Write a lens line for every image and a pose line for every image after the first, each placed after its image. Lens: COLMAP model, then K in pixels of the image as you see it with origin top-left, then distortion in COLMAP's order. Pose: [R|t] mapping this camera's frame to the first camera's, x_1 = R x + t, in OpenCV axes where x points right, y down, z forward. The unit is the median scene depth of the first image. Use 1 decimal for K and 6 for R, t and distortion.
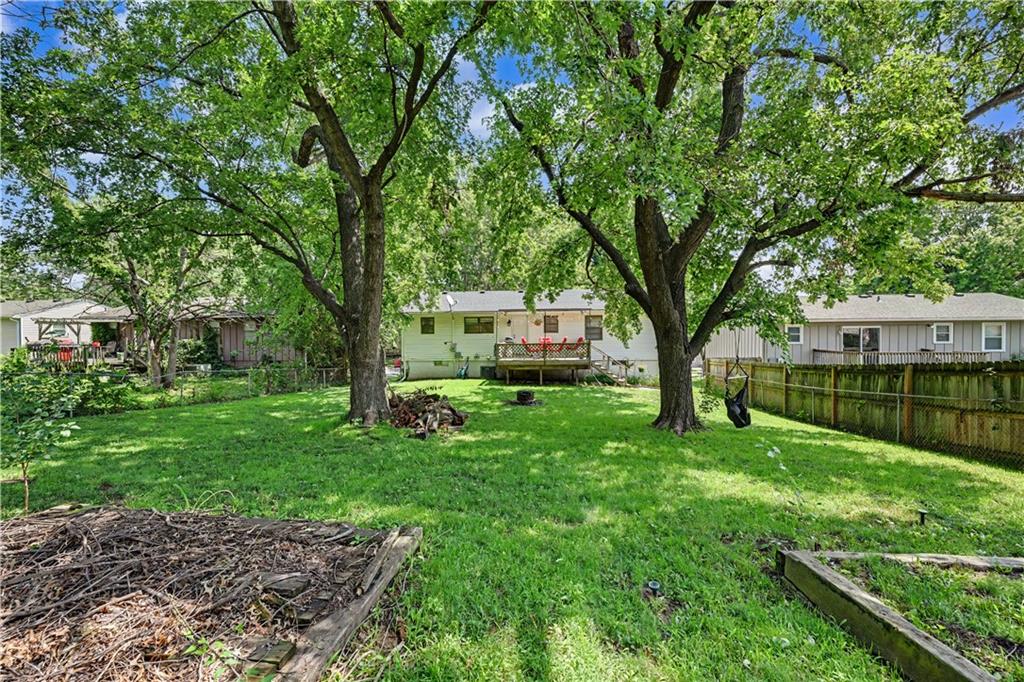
lens RADIAL K [[408.1, 0, 518.9], [0, 408.1, 341.0], [0, 0, 1]] dist [0.001463, 0.000160]
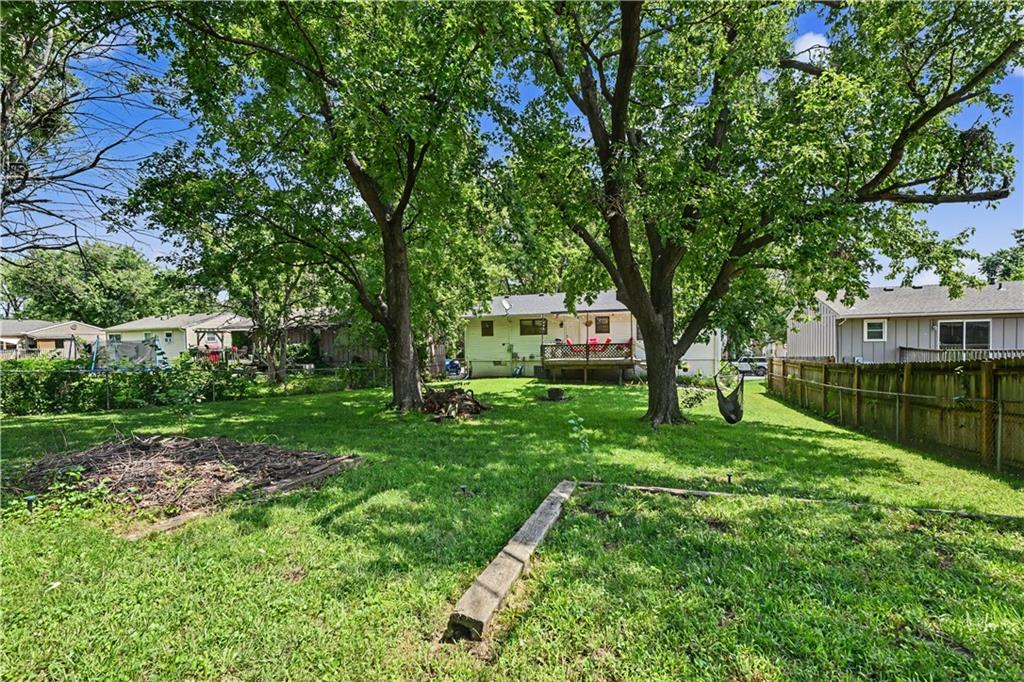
lens RADIAL K [[408.1, 0, 505.1], [0, 408.1, 345.5], [0, 0, 1]] dist [0.001463, 0.000160]
pose [[0.975315, -0.010503, -0.220567, 0.088627], [0.012920, 0.999871, 0.009515, -0.002911], [0.220439, -0.012129, 0.975325, -0.066829]]
